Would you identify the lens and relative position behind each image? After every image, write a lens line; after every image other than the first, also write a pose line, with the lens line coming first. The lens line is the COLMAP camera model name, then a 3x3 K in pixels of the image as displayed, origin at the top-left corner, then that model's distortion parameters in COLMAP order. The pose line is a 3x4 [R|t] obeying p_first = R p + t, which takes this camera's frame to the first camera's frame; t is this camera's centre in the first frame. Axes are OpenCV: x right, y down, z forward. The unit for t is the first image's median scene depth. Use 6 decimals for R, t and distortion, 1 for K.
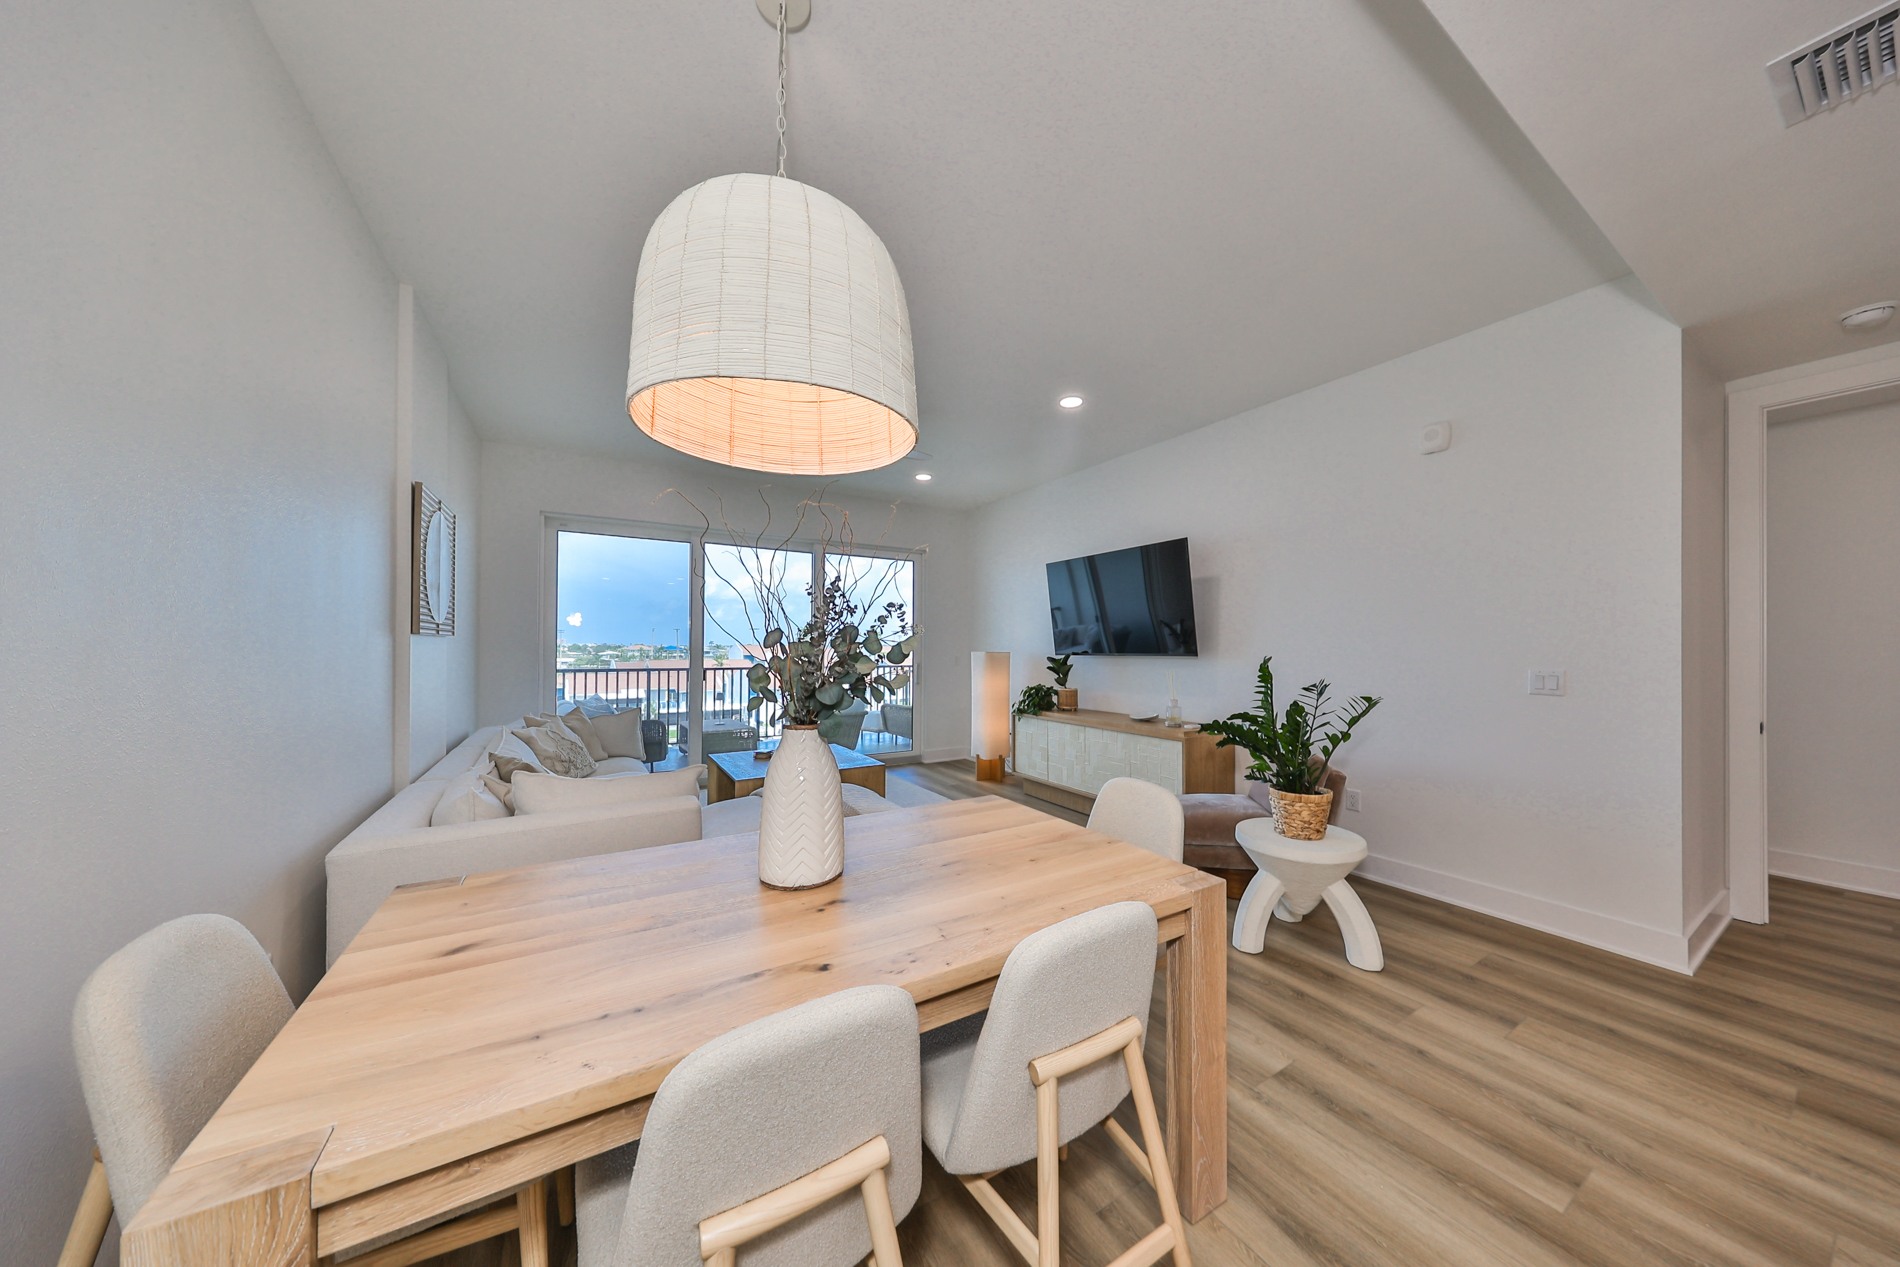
lens RADIAL K [[597.5, 0, 952.6], [0, 597.5, 643.6], [0, 0, 1]] dist [0.000138, -0.000008]
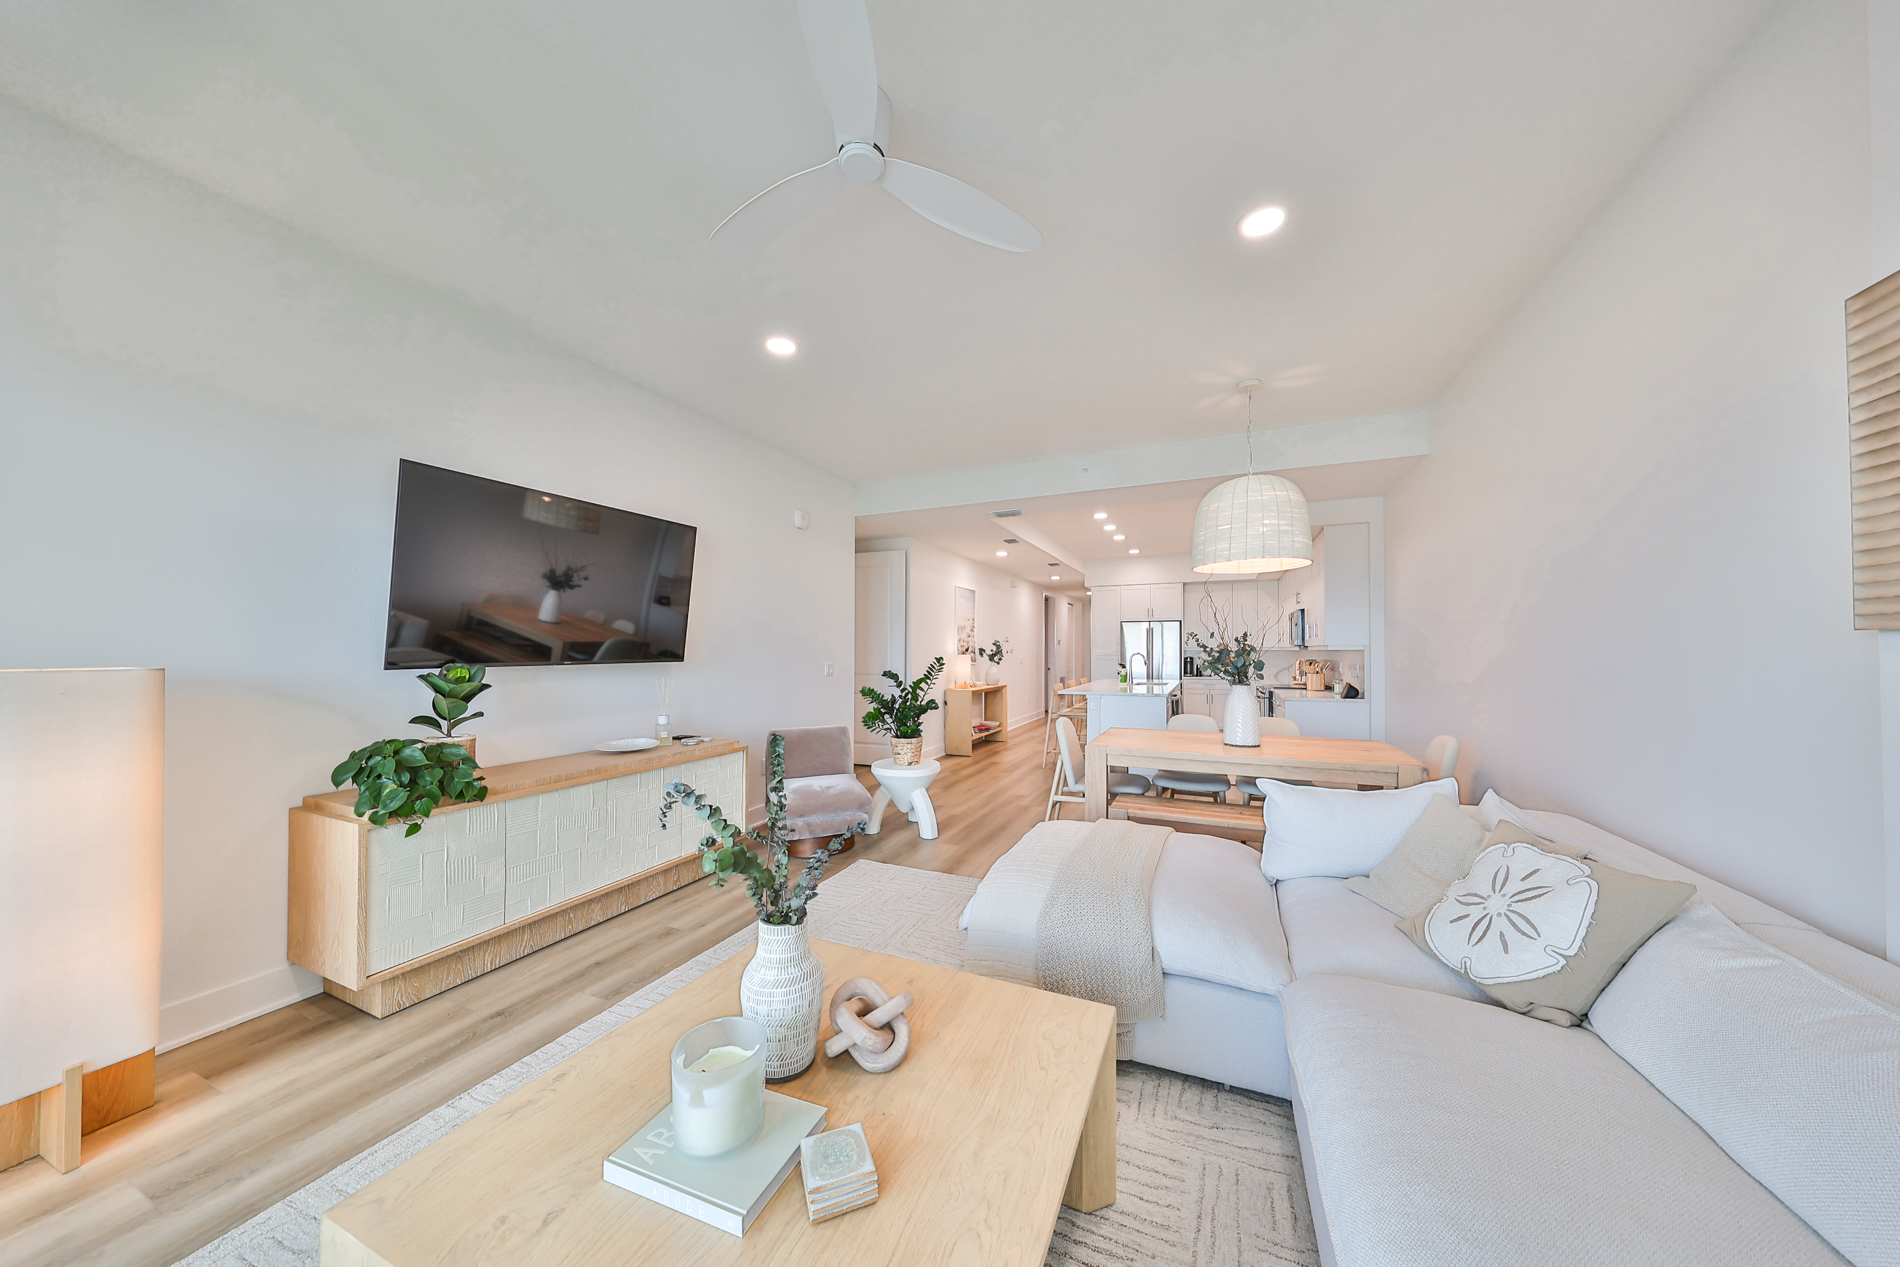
lens RADIAL K [[597.5, 0, 952.6], [0, 597.5, 643.6], [0, 0, 1]] dist [0.000138, -0.000008]
pose [[-0.566061, 0.003337, 0.824357, -0.444056], [-0.011269, 0.999867, -0.011785, 0.000405], [-0.824286, -0.015961, -0.565948, 0.939137]]
